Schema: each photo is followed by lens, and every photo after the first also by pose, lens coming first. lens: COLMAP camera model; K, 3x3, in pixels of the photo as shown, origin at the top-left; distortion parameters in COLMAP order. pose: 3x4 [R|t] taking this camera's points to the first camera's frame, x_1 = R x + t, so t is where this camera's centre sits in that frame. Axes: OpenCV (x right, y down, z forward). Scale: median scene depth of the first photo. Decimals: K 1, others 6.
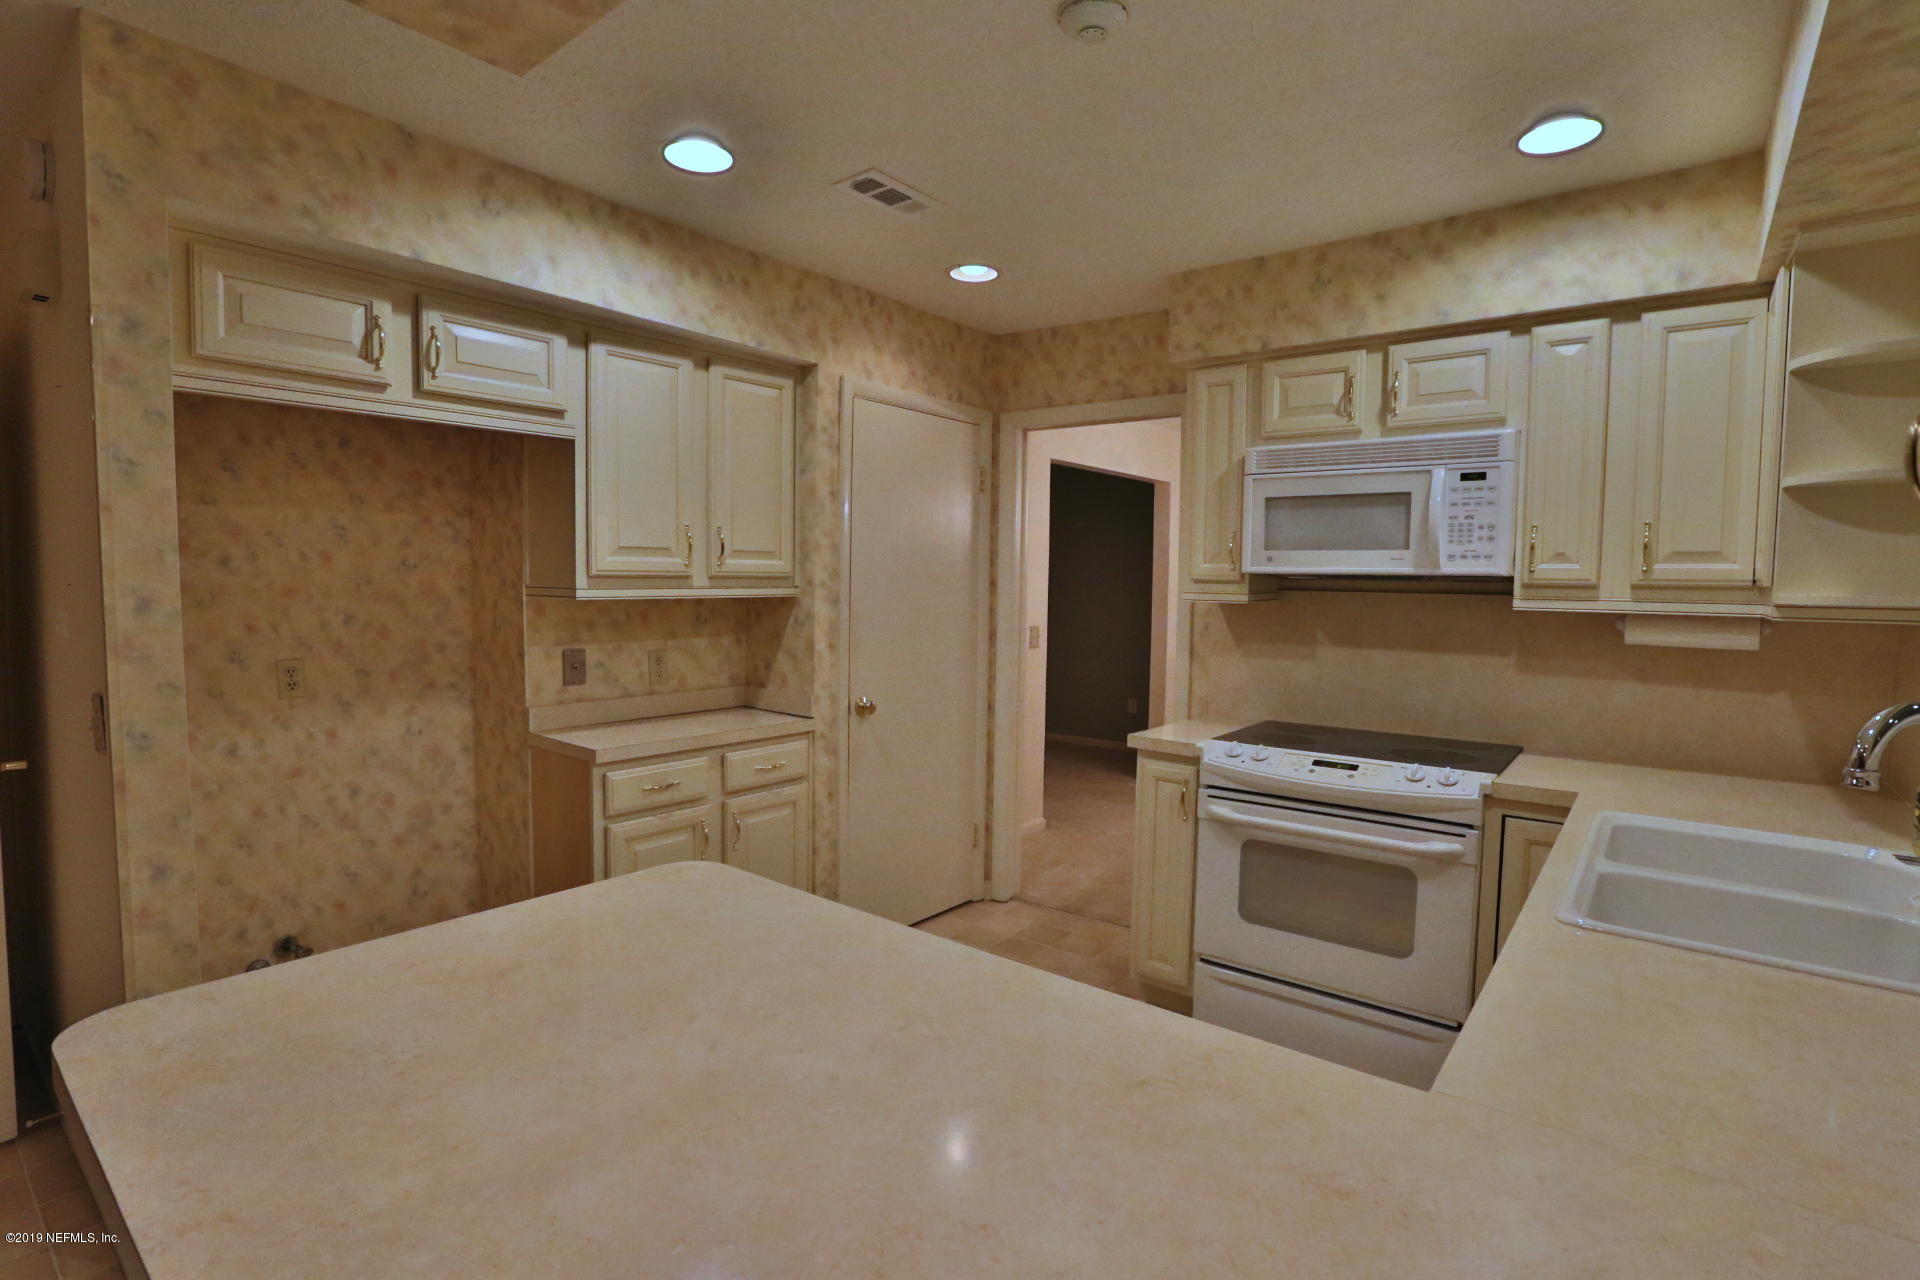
lens RADIAL K [[924.6, 0, 936.9], [0, 924.6, 635.5], [0, 0, 1]] dist [-0.042101, 0.010252]
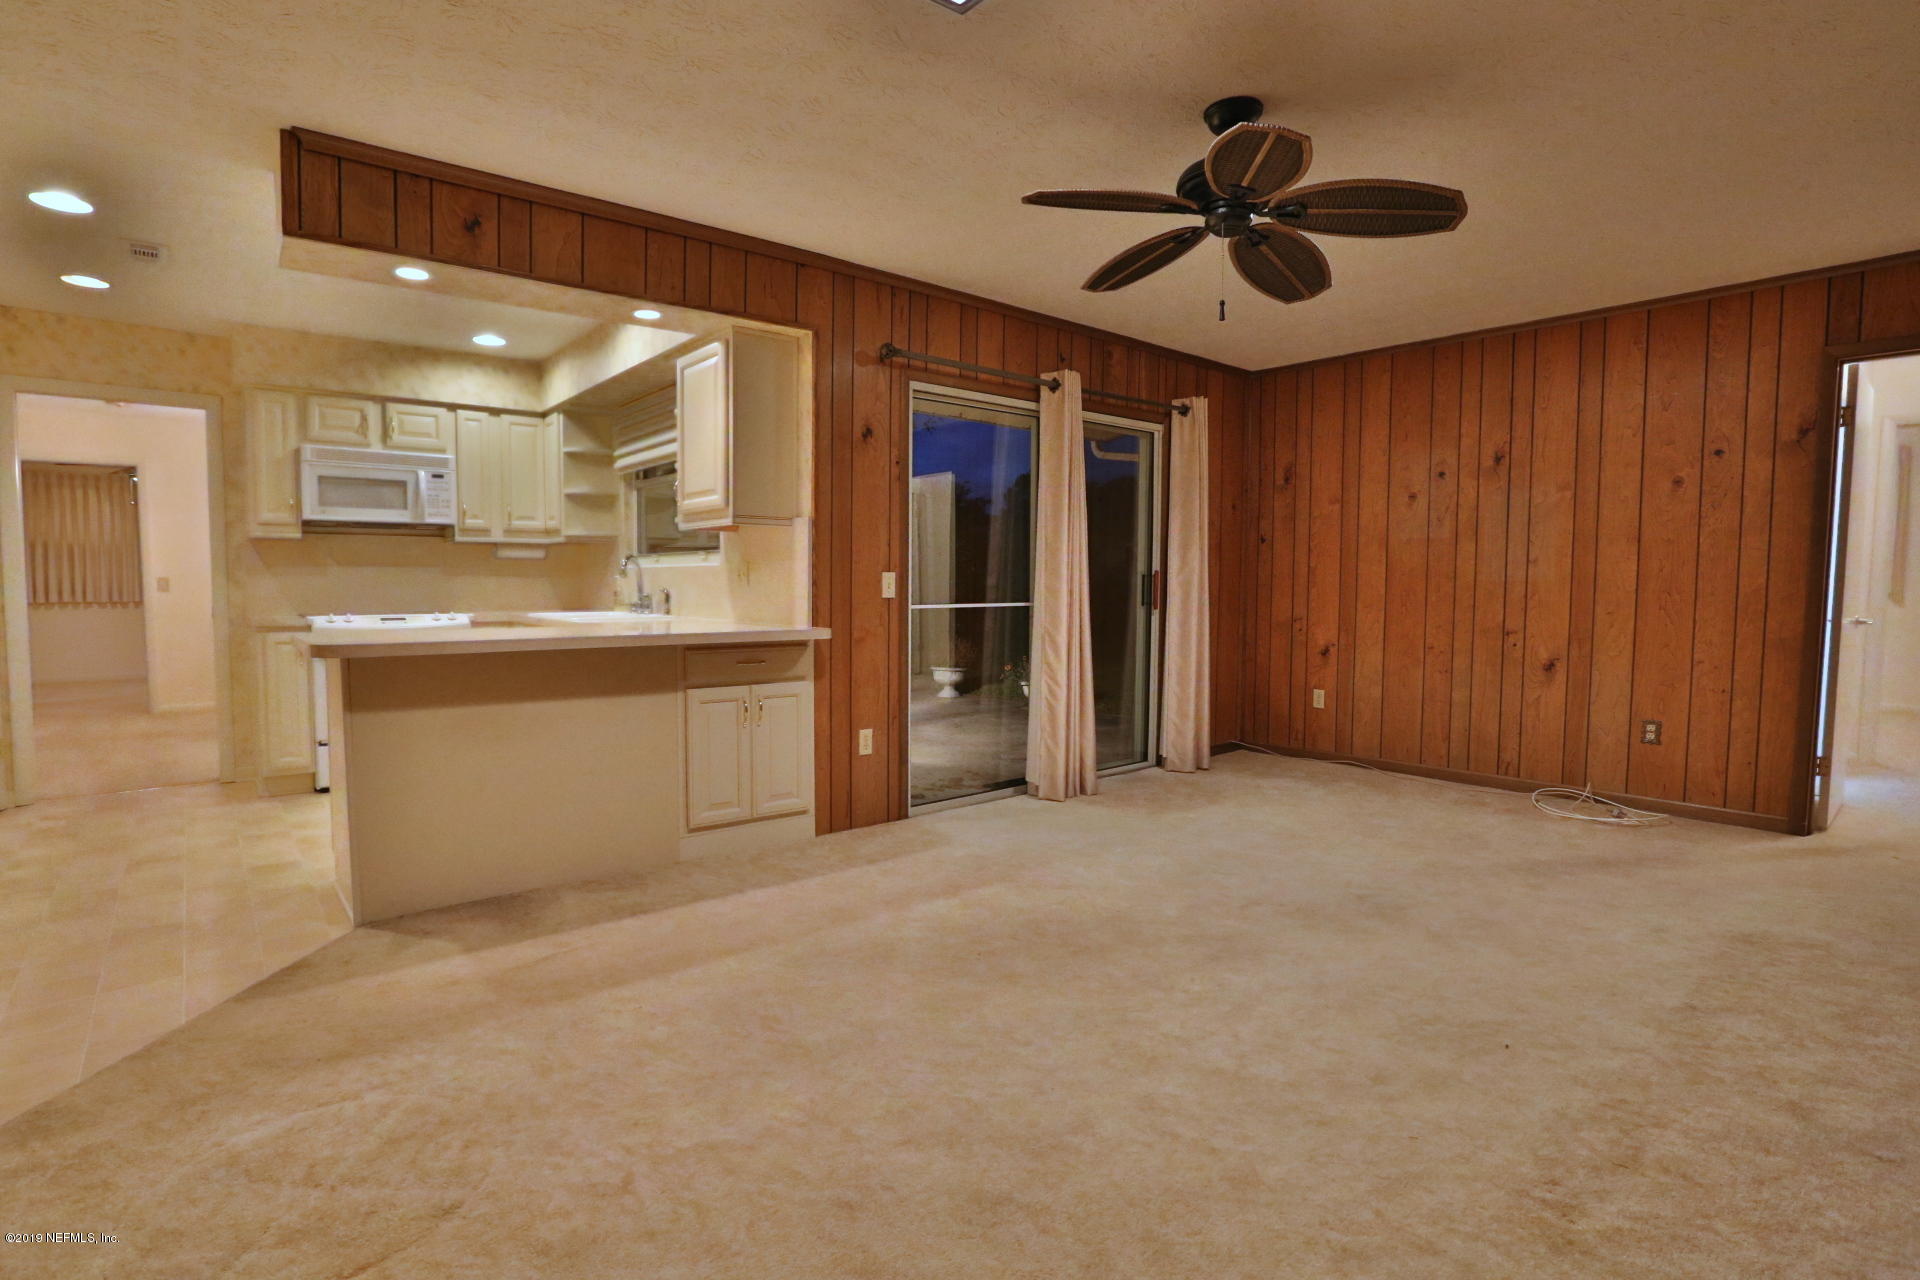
lens RADIAL K [[924.6, 0, 936.9], [0, 924.6, 635.5], [0, 0, 1]] dist [-0.042101, 0.010252]
pose [[0.216533, -0.076751, 0.973254, -1.180157], [0.052896, 0.996363, 0.066805, 0.105205], [-0.974841, 0.037015, 0.219805, -0.540267]]
